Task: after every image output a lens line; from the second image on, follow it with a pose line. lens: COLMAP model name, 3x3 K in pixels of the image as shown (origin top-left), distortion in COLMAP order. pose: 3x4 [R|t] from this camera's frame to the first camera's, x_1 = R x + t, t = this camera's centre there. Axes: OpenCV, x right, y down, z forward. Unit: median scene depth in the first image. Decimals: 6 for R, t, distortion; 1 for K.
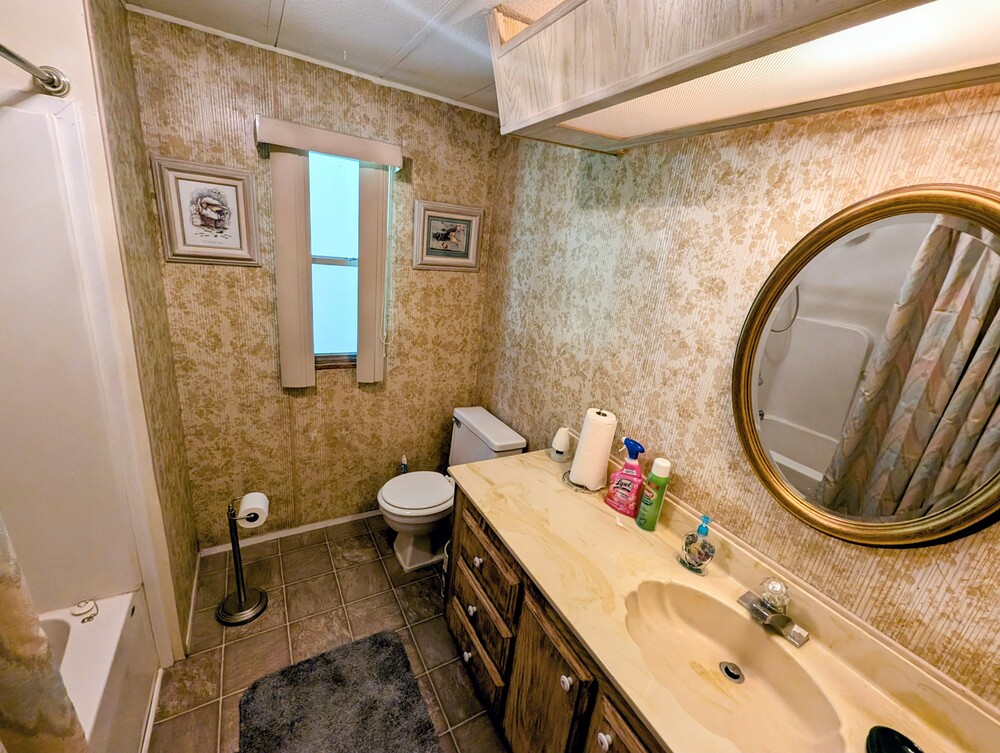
lens RADIAL K [[411.9, 0, 503.8], [0, 411.9, 377.6], [0, 0, 1]] dist [0.005283, -0.002516]
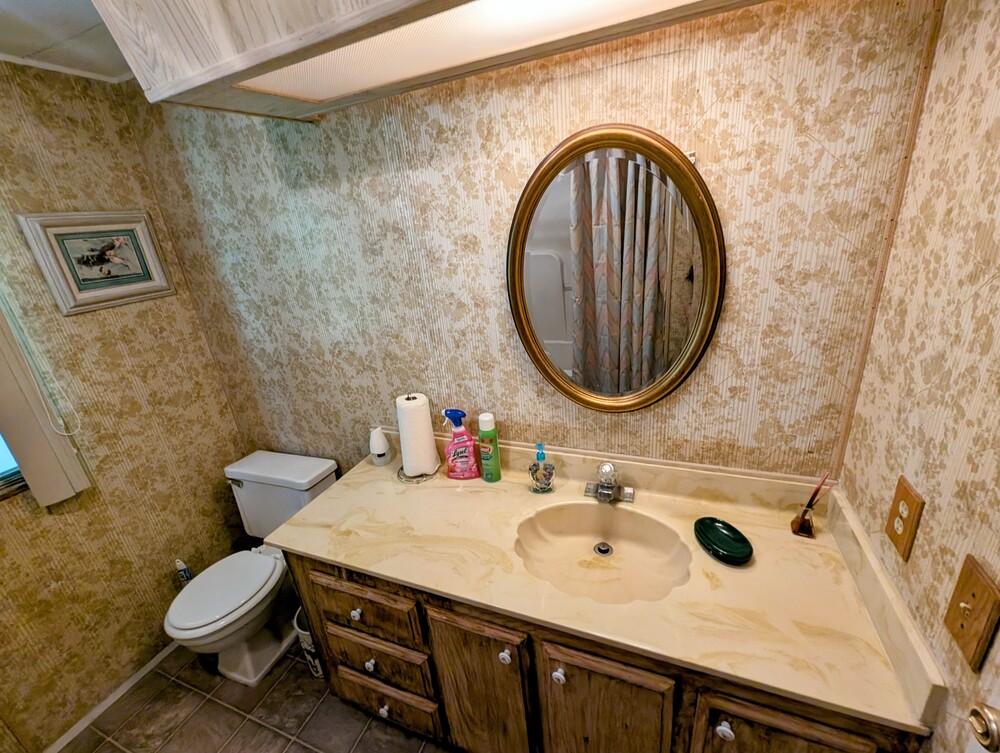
lens RADIAL K [[411.9, 0, 499.5], [0, 411.9, 377.0], [0, 0, 1]] dist [0.005283, -0.002516]
pose [[0.770603, -0.382218, 0.509981, -0.078068], [0.354077, 0.922102, 0.156067, -0.036417], [-0.529906, 0.060306, 0.845909, 0.081044]]
